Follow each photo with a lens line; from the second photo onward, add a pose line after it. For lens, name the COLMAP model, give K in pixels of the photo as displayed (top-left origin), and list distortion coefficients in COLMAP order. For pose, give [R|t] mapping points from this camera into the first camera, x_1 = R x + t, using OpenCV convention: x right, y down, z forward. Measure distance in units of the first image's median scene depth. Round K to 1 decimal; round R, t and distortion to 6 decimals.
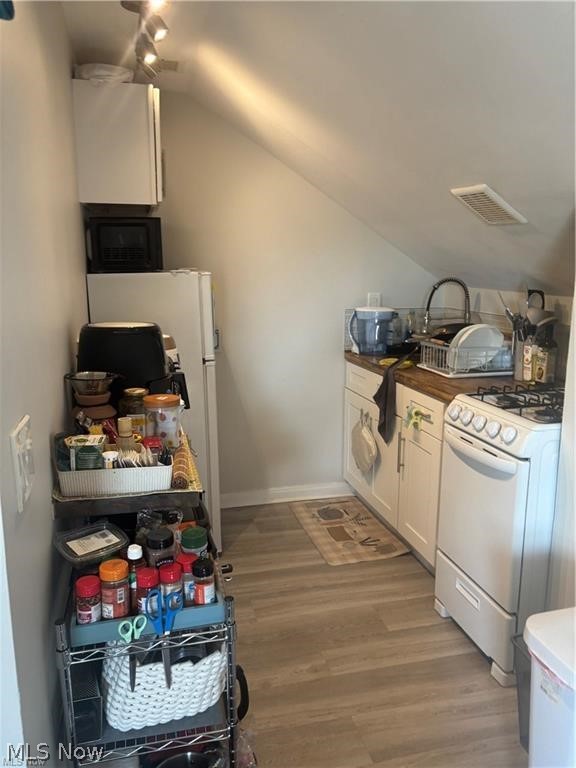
lens RADIAL K [[574.7, 0, 288.0], [0, 574.7, 384.0], [0, 0, 1]] dist [0.000133, 0.000875]
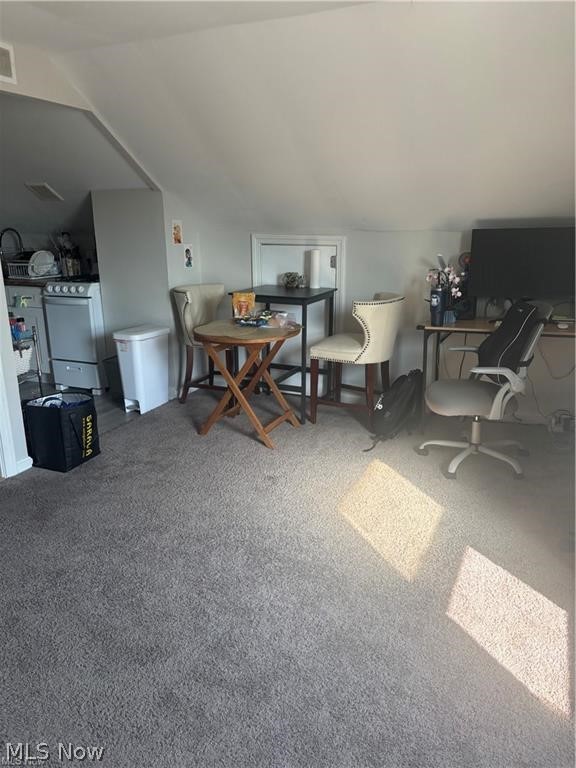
lens RADIAL K [[574.7, 0, 288.0], [0, 574.7, 384.0], [0, 0, 1]] dist [0.000133, 0.000875]
pose [[0.617286, -0.211248, 0.757847, -0.780589], [0.164681, 0.976632, 0.138097, 0.222416], [-0.769310, 0.039557, 0.637649, -0.940209]]
